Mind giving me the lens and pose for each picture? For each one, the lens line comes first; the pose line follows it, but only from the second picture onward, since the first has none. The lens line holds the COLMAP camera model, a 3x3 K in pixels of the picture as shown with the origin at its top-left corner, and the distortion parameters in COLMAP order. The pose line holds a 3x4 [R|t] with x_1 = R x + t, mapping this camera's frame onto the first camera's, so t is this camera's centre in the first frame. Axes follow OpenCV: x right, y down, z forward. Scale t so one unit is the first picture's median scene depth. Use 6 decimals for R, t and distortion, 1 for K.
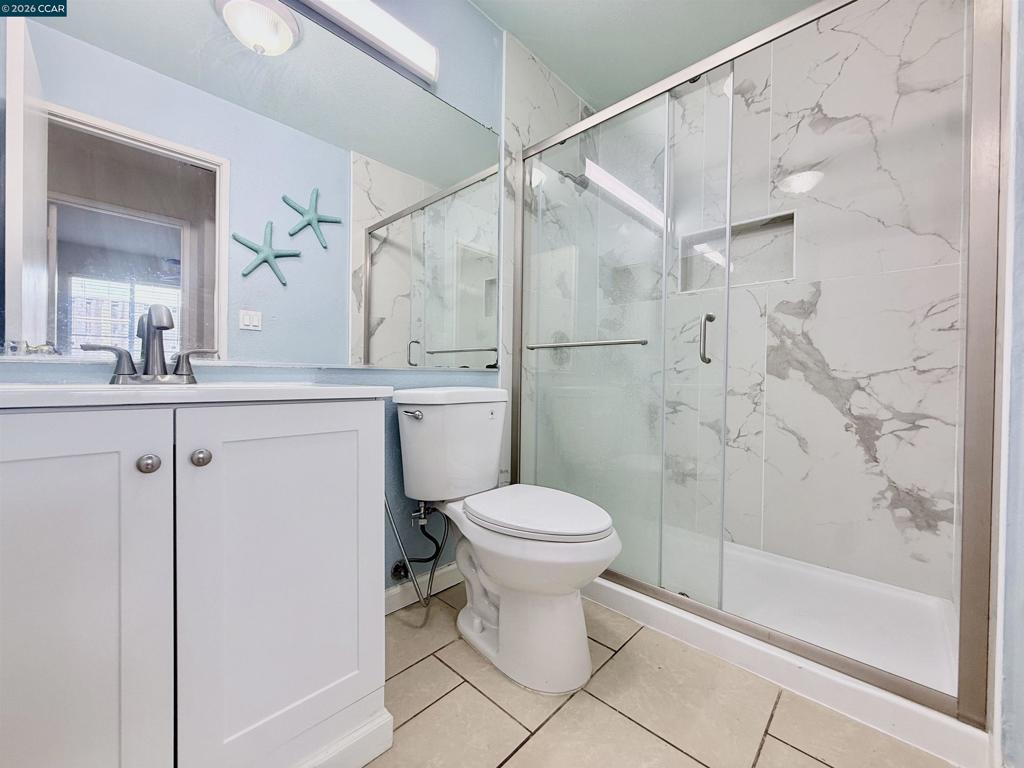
lens RADIAL K [[406.7, 0, 512.1], [0, 406.7, 382.4], [0, 0, 1]] dist [-0.007003, 0.001073]
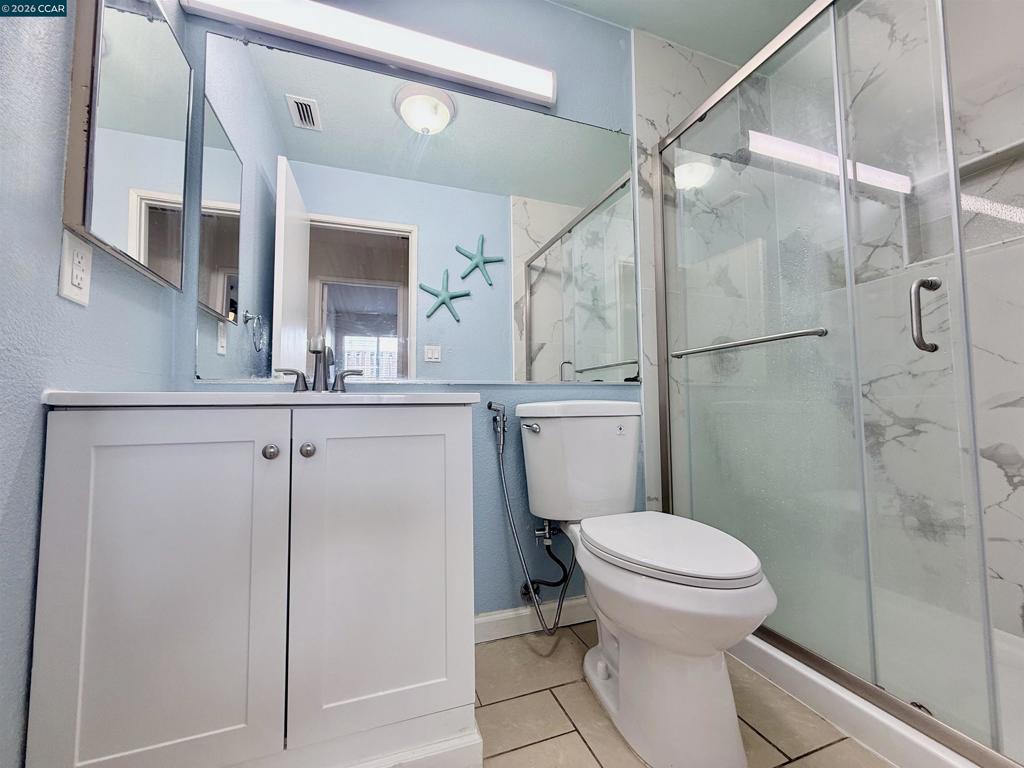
lens RADIAL K [[406.7, 0, 508.0], [0, 406.7, 381.9], [0, 0, 1]] dist [-0.007003, 0.001073]
pose [[0.889952, -0.049018, -0.453412, 0.113167], [0.016044, 0.996957, -0.076289, 0.030424], [0.455772, 0.060619, 0.888030, 0.066685]]
